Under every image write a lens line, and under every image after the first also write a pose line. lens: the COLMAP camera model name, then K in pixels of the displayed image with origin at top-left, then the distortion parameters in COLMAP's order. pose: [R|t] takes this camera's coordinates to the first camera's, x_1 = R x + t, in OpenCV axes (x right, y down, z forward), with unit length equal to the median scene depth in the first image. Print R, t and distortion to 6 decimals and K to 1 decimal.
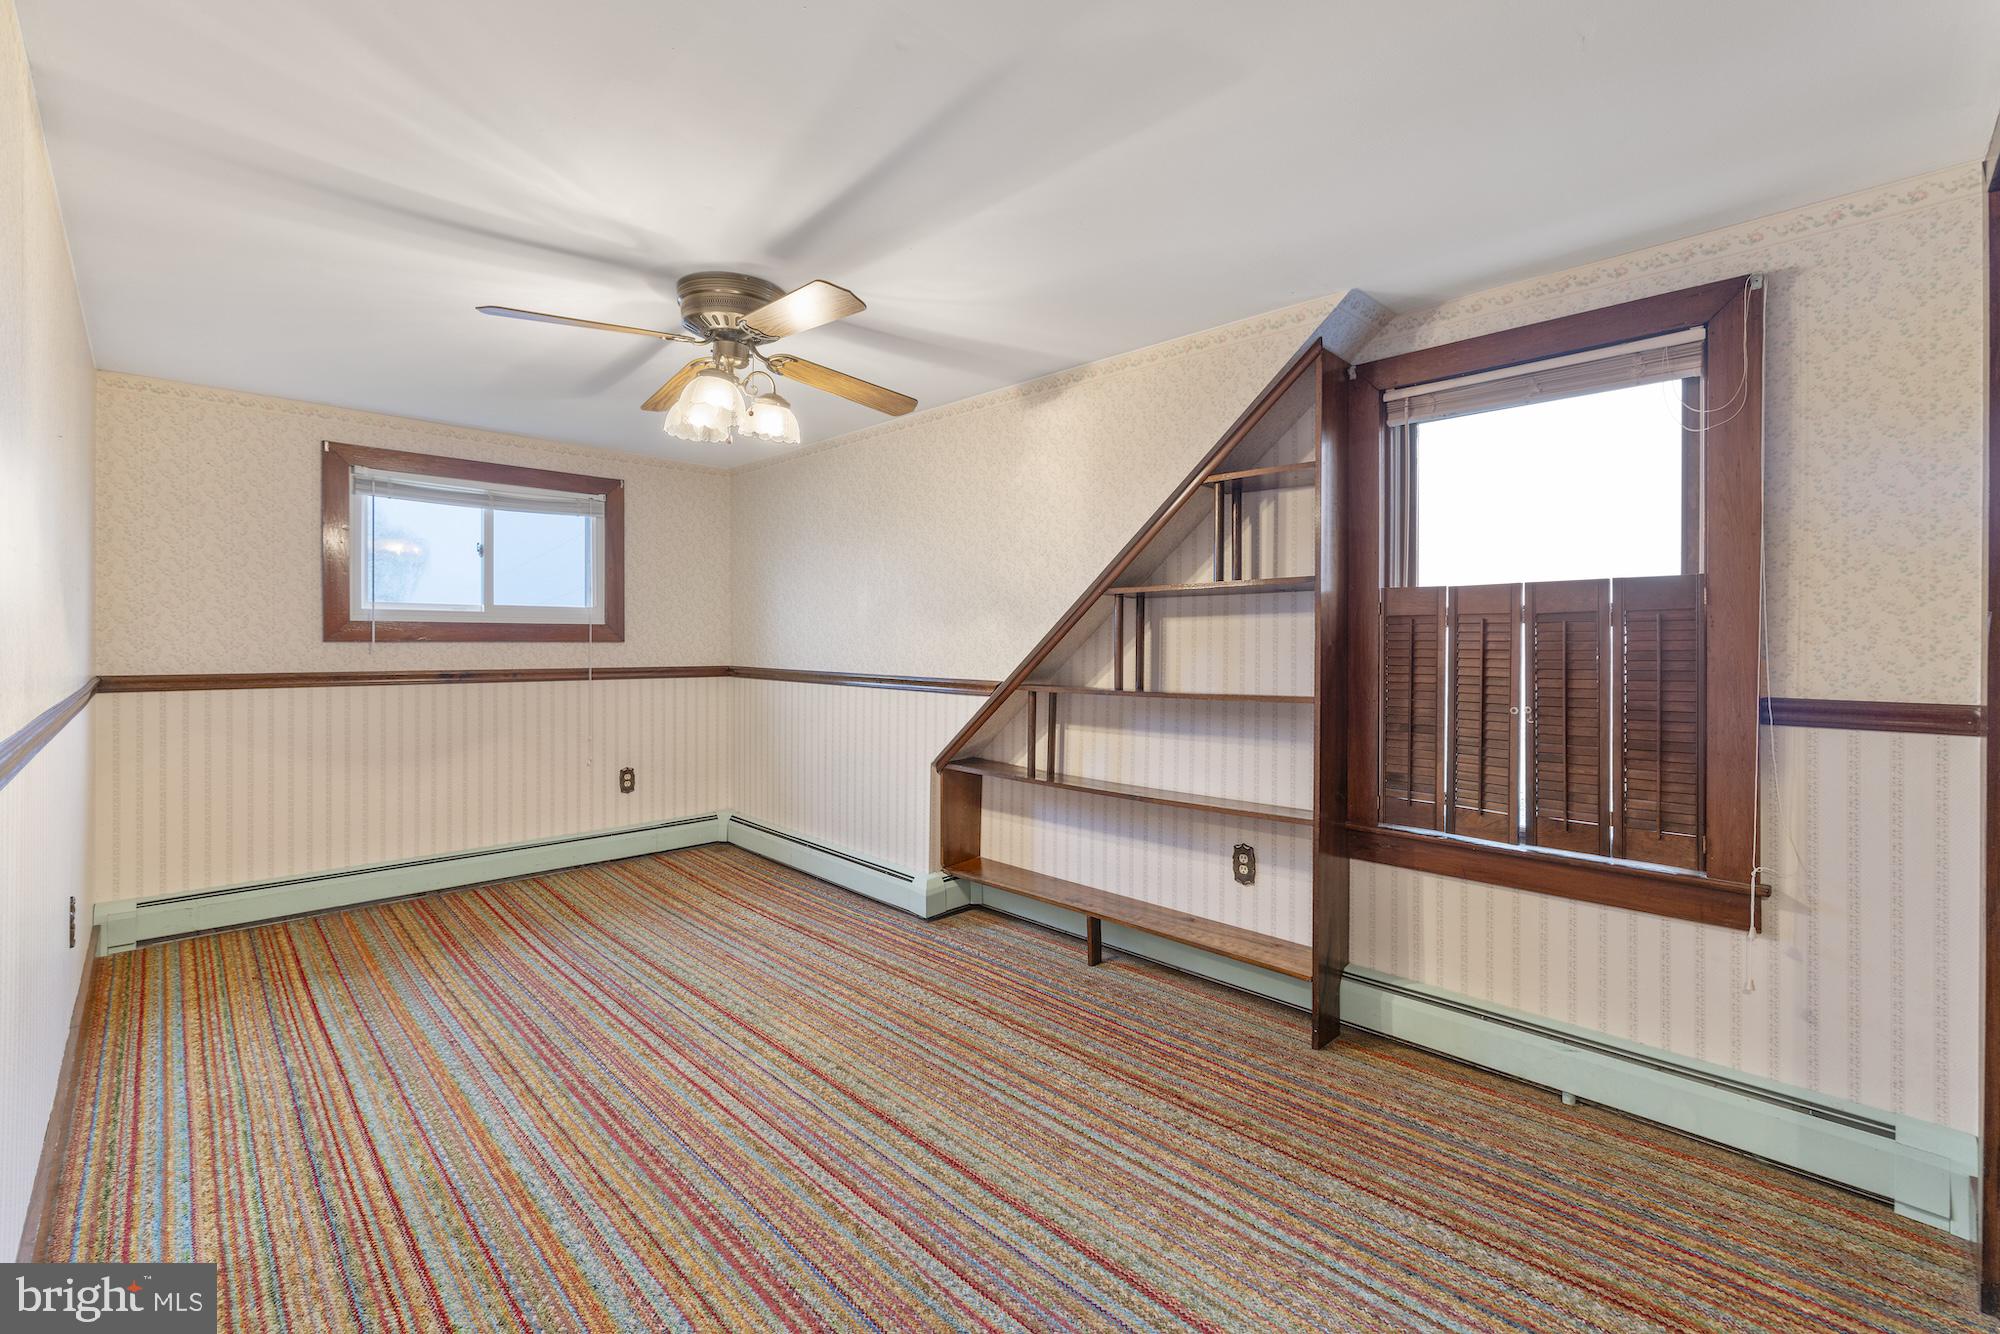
lens RADIAL K [[854.1, 0, 992.7], [0, 854.1, 637.0], [0, 0, 1]] dist [0.000675, 0.001320]
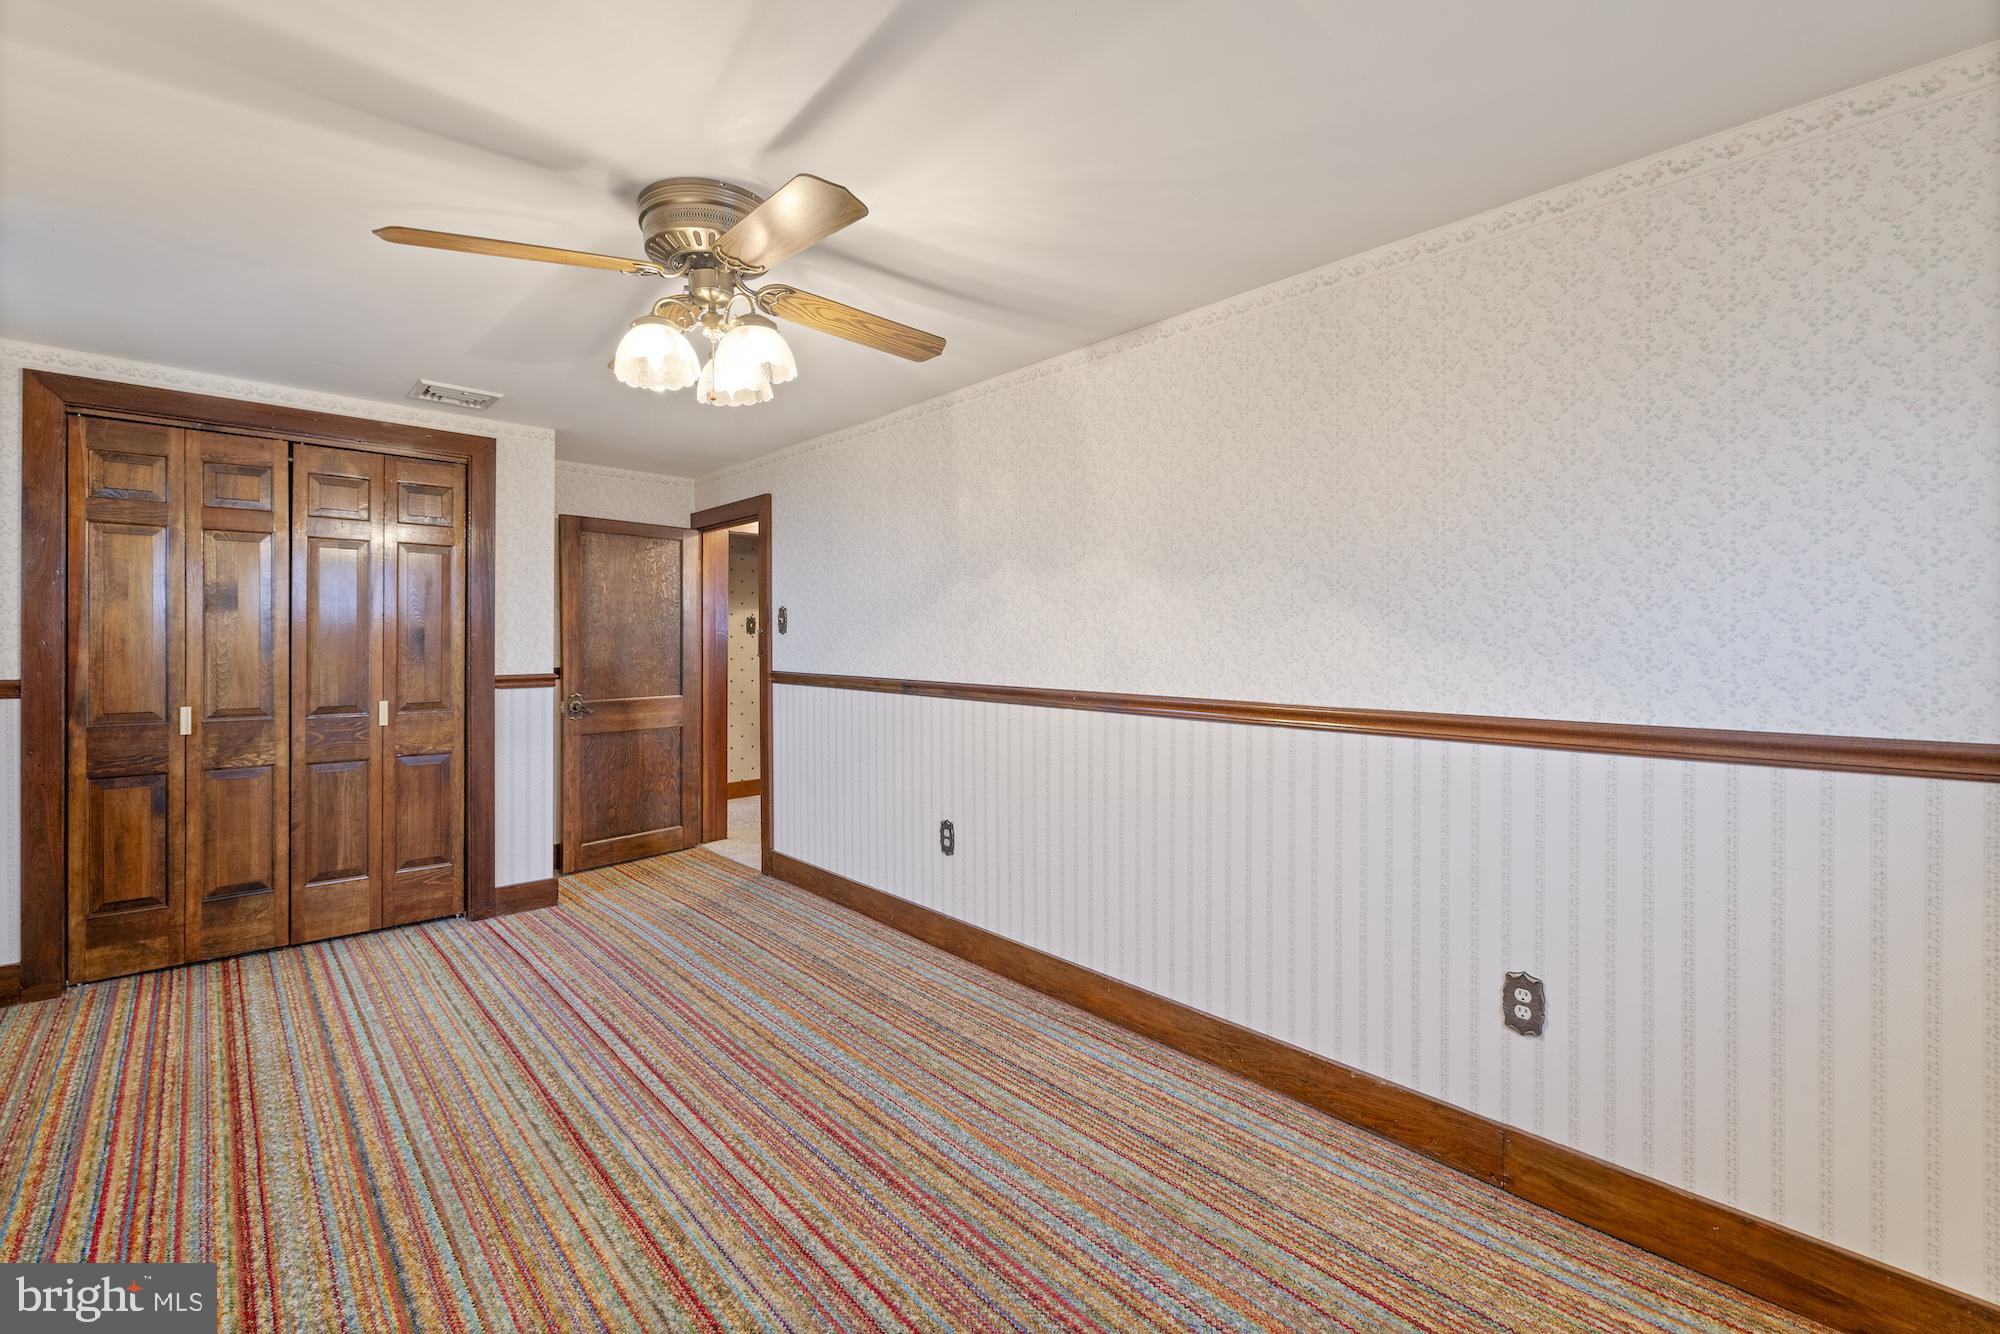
lens RADIAL K [[854.1, 0, 992.7], [0, 854.1, 637.0], [0, 0, 1]] dist [0.000675, 0.001320]
pose [[-0.999613, -0.006719, 0.026998, -0.648731], [-0.006787, 0.999974, -0.002420, -0.005974], [-0.026981, -0.002602, -0.999633, 1.969960]]
